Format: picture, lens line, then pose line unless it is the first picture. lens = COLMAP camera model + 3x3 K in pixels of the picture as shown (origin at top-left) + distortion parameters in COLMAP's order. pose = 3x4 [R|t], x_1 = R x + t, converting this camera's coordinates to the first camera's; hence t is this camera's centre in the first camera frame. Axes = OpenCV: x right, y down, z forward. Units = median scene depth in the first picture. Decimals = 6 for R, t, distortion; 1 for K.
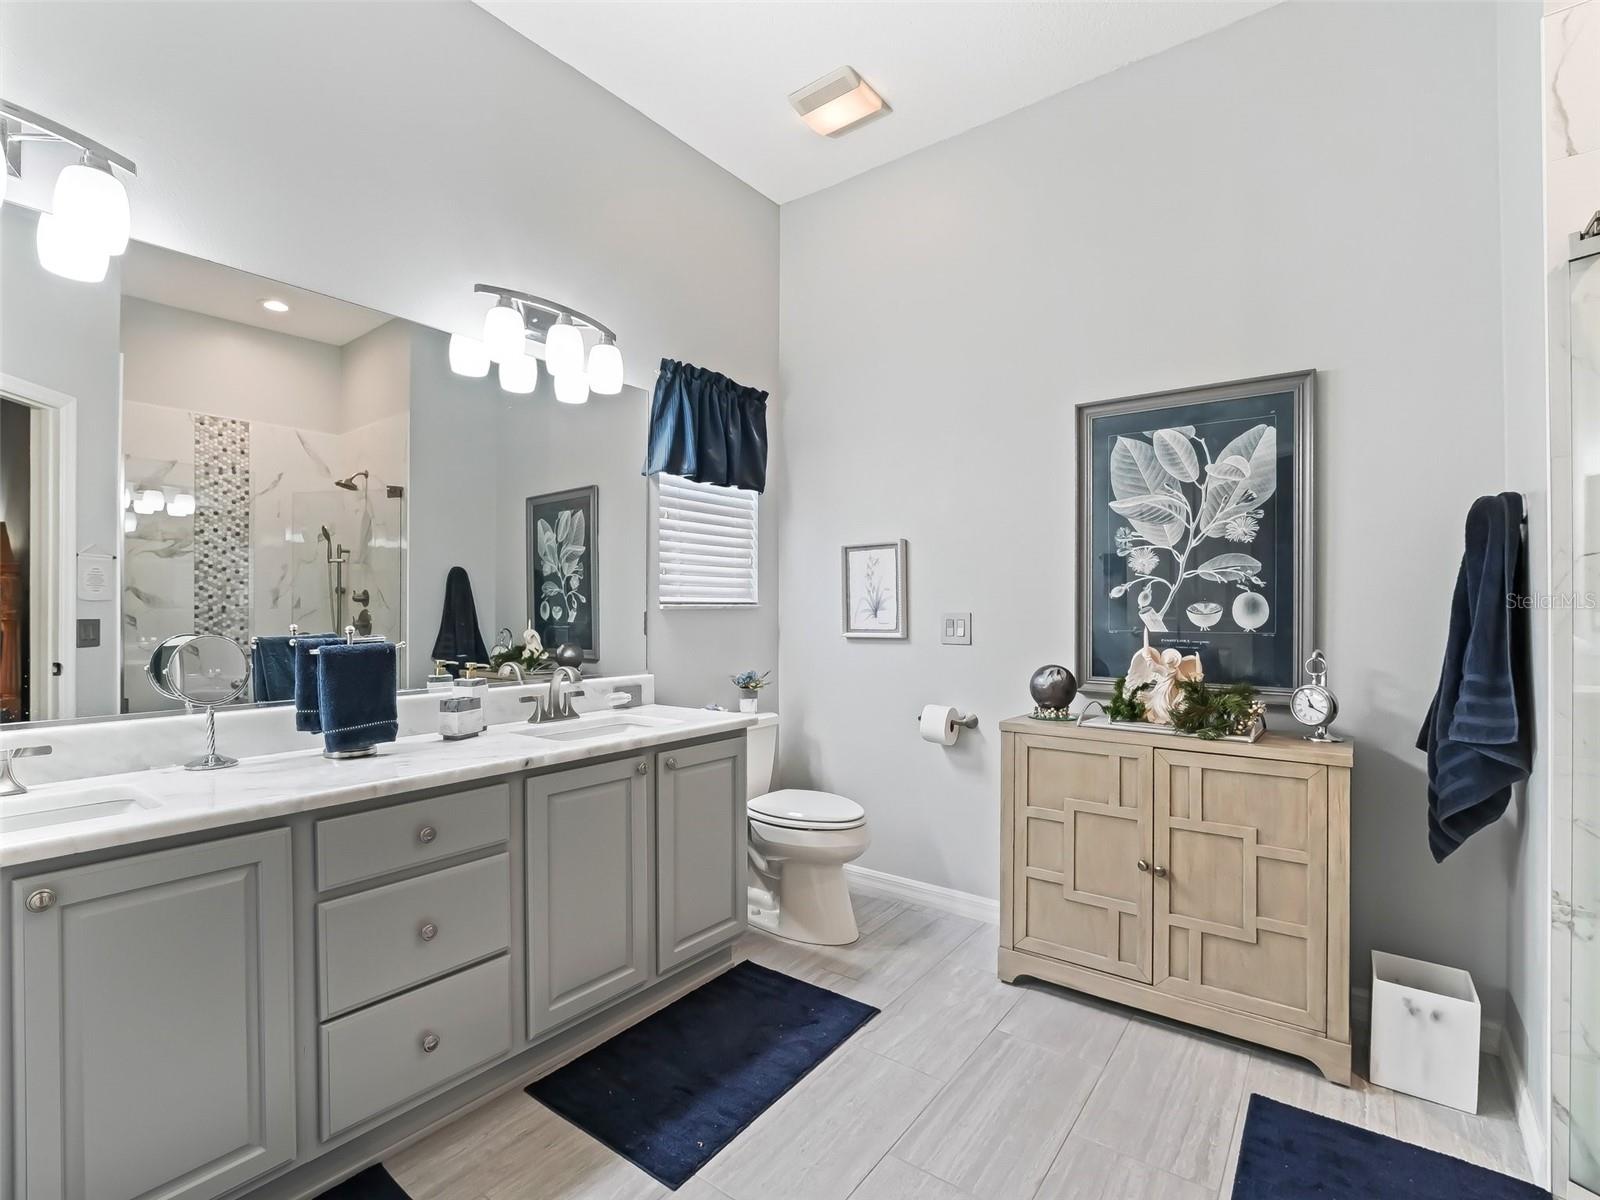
lens RADIAL K [[744.5, 0, 790.8], [0, 744.5, 604.5], [0, 0, 1]] dist [-0.013255, 0.000610]
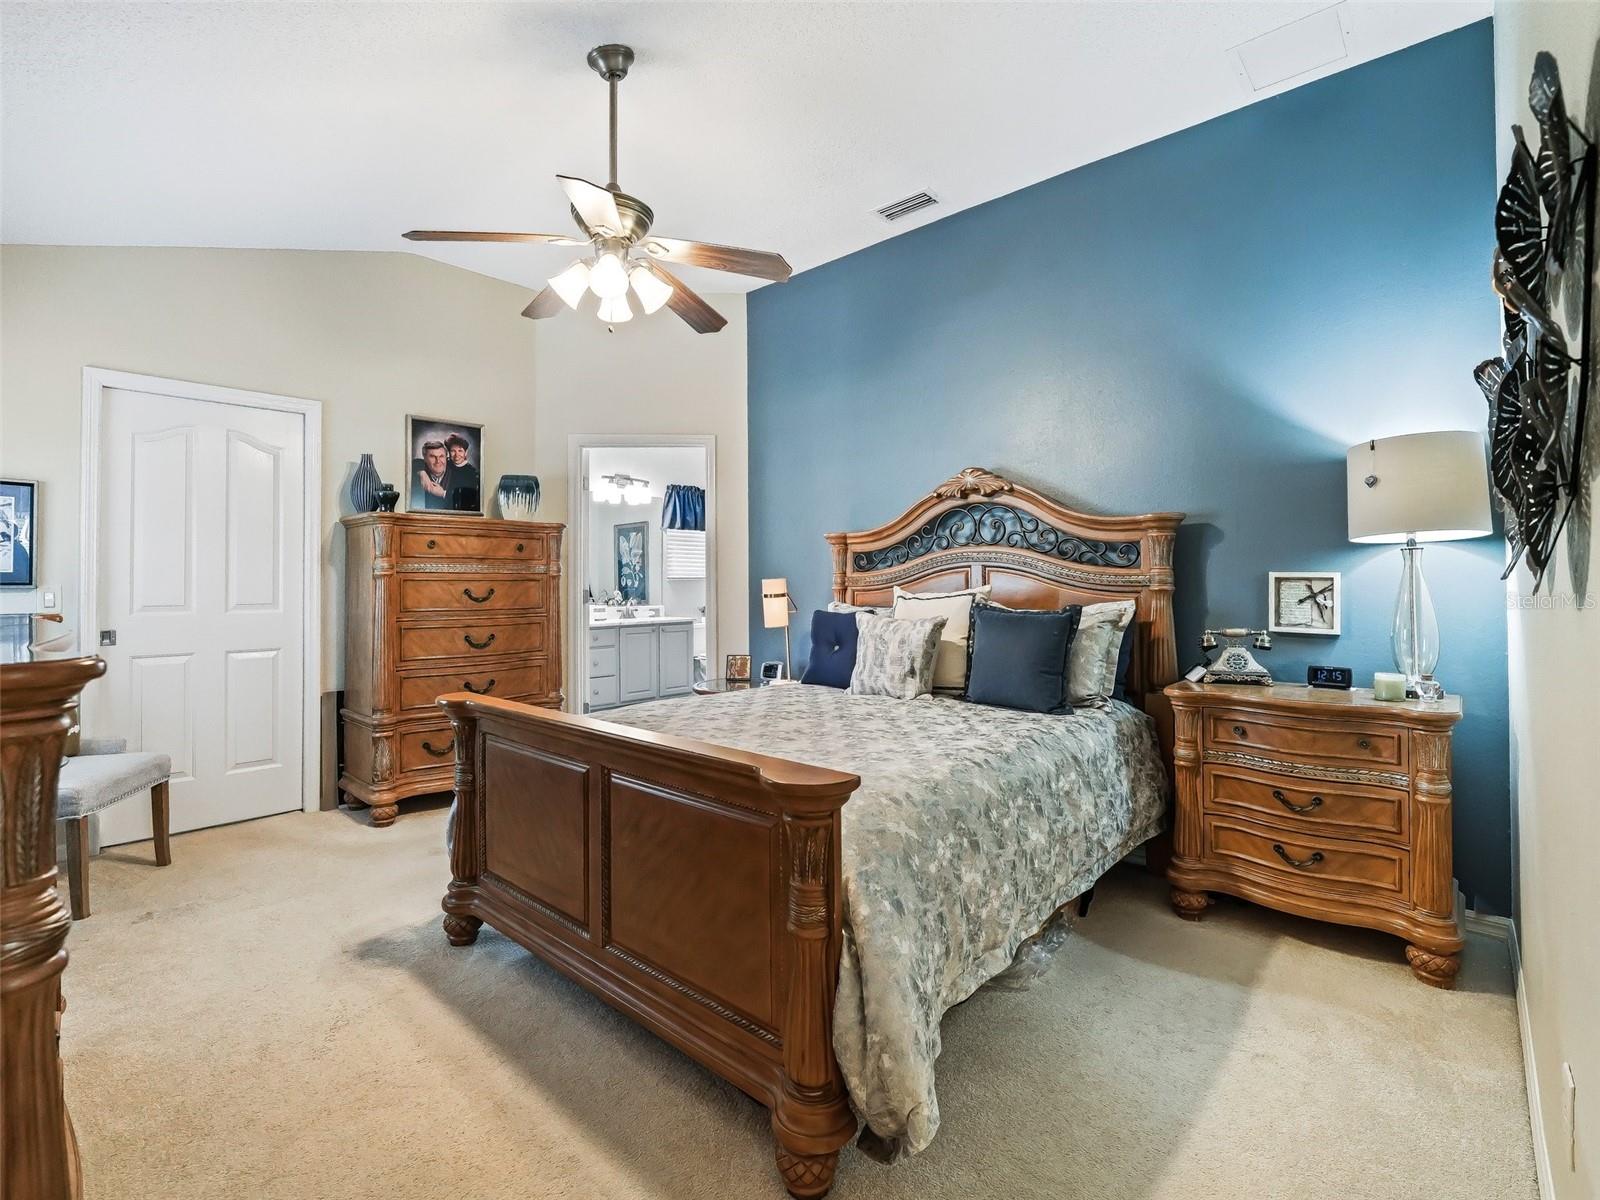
lens RADIAL K [[744.5, 0, 759.0], [0, 744.5, 572.0], [0, 0, 1]] dist [-0.013255, 0.000610]
pose [[0.991016, -0.003777, -0.133687, 0.186858], [0.003109, 0.999982, -0.005205, -0.003196], [0.133704, 0.004742, 0.991010, -0.584882]]
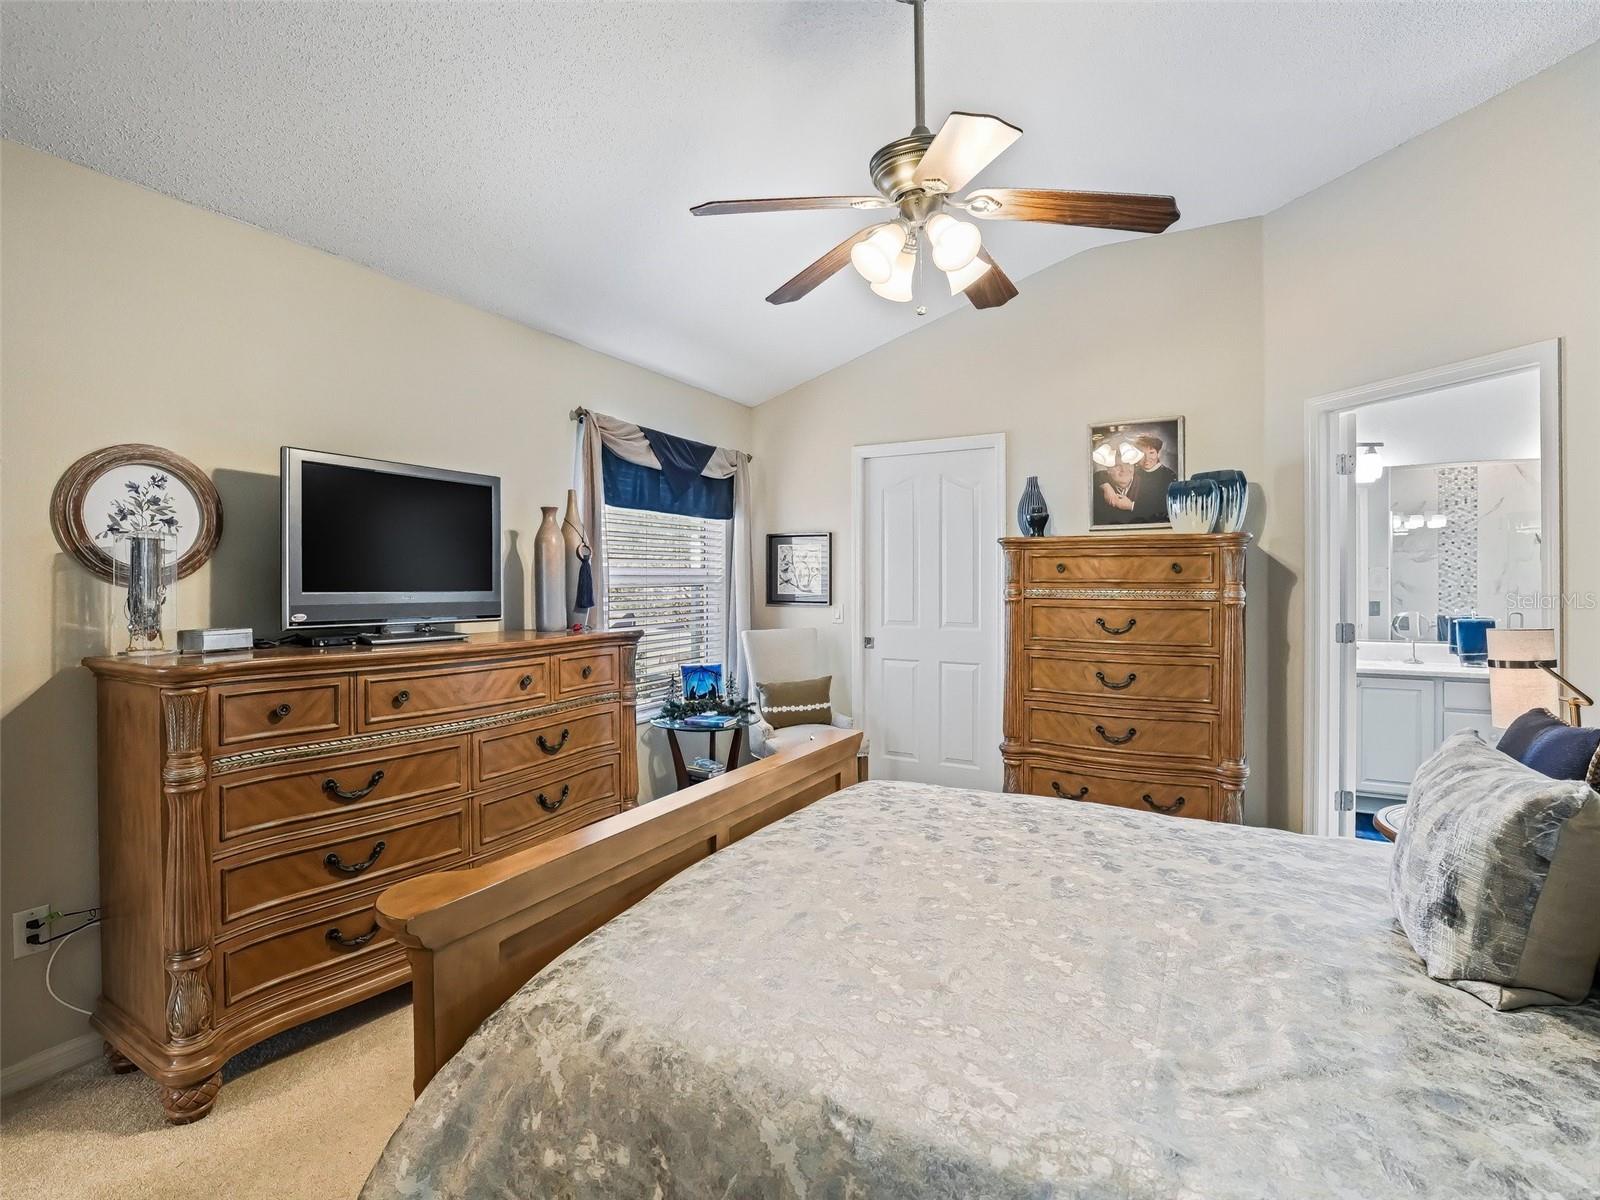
lens RADIAL K [[750.4, 0, 791.2], [0, 750.4, 586.5], [0, 0, 1]] dist [-0.016823, -0.000005]
pose [[0.132626, 0.007289, -0.991139, 0.339507], [0.005596, 0.999952, 0.008103, -0.018713], [0.991150, -0.006621, 0.132579, -0.340577]]
